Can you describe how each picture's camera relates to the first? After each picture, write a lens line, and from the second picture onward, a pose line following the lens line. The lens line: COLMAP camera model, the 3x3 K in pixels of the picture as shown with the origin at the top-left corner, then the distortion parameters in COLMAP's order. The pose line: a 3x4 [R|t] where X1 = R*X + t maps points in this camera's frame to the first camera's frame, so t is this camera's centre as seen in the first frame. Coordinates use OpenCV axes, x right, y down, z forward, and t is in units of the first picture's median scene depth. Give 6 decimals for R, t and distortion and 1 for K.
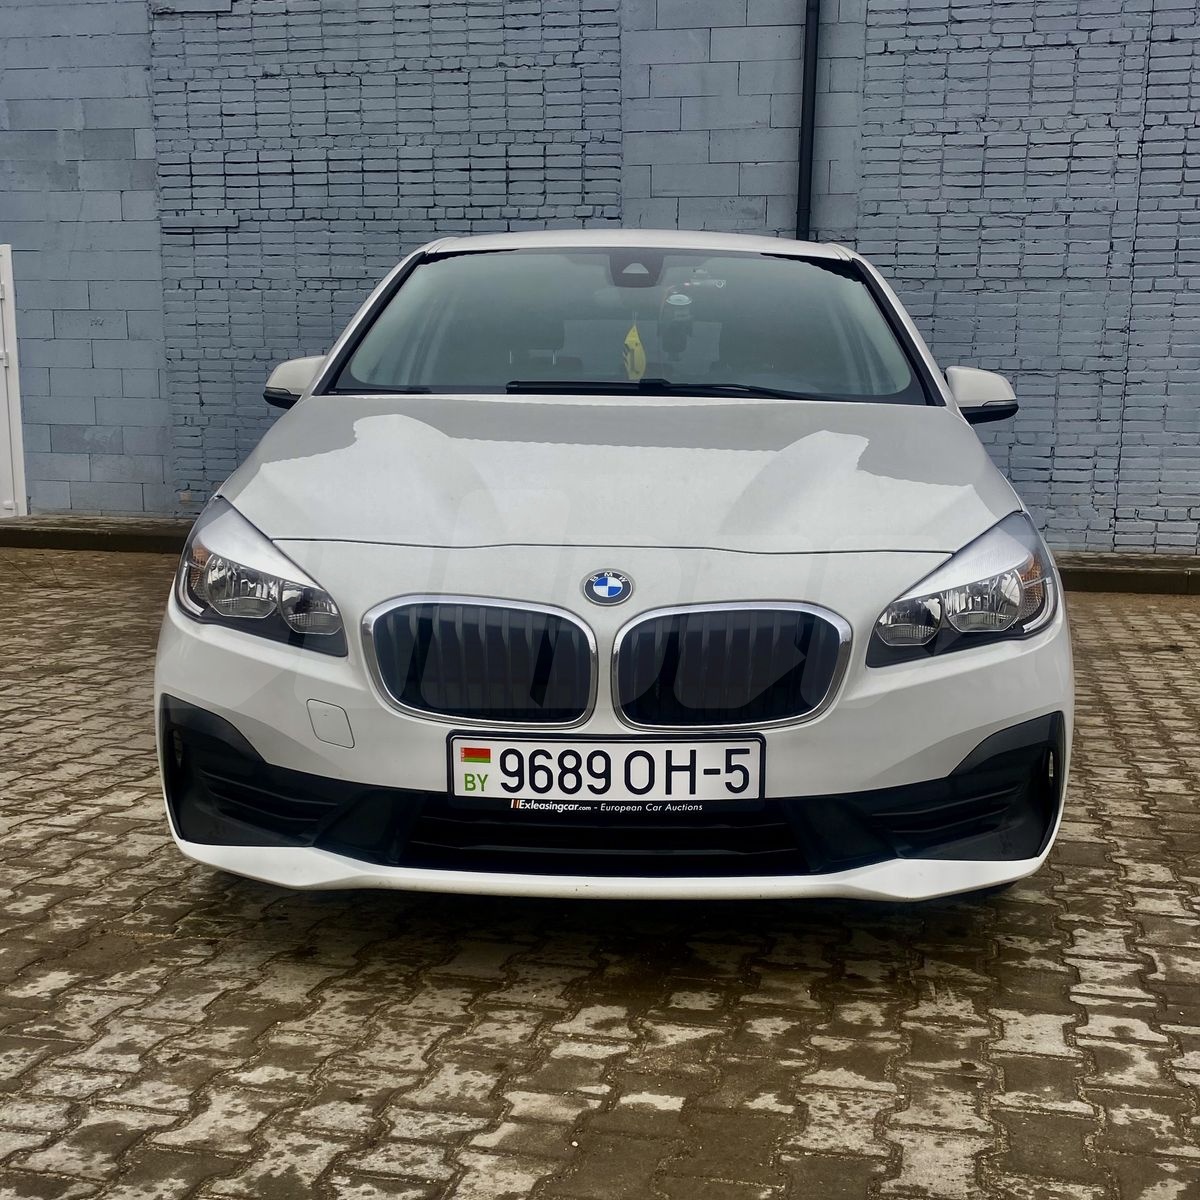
lens RADIAL K [[1533.2, 0, 620.9], [0, 1533.2, 702.5], [0, 0, 1]] dist [0.027677, -0.001372]
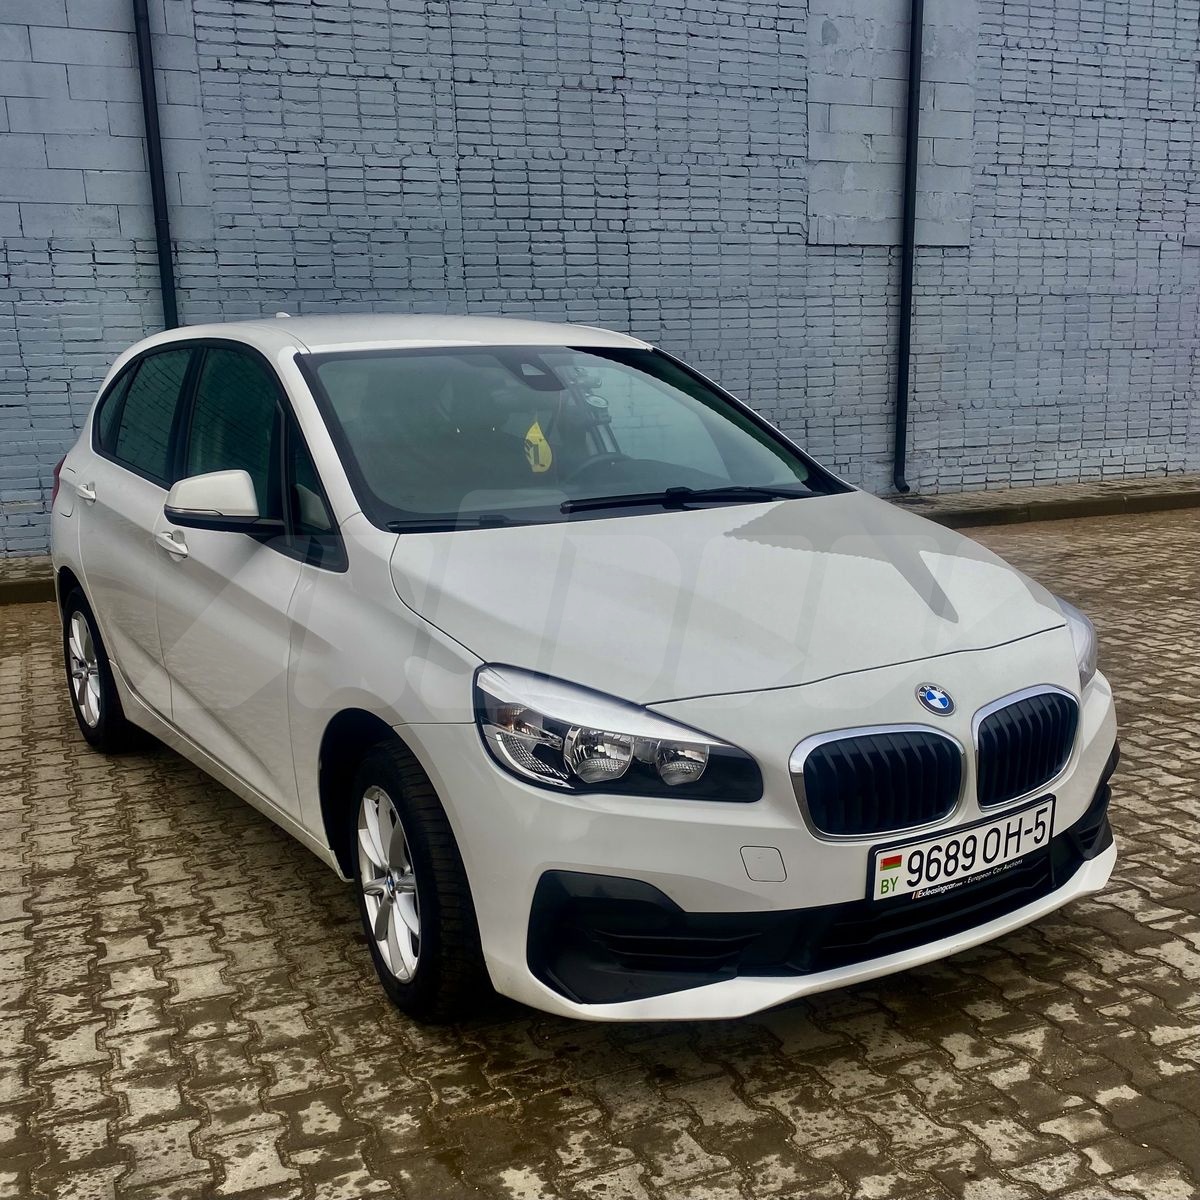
lens RADIAL K [[1403.3, 0, 644.4], [0, 1403.3, 716.2], [0, 0, 1]] dist [0.016077, -0.006856]
pose [[0.810298, -0.180476, 0.557535, -0.742595], [0.145675, 0.983566, 0.106665, -0.195941], [-0.567623, -0.005212, 0.823272, 0.206658]]
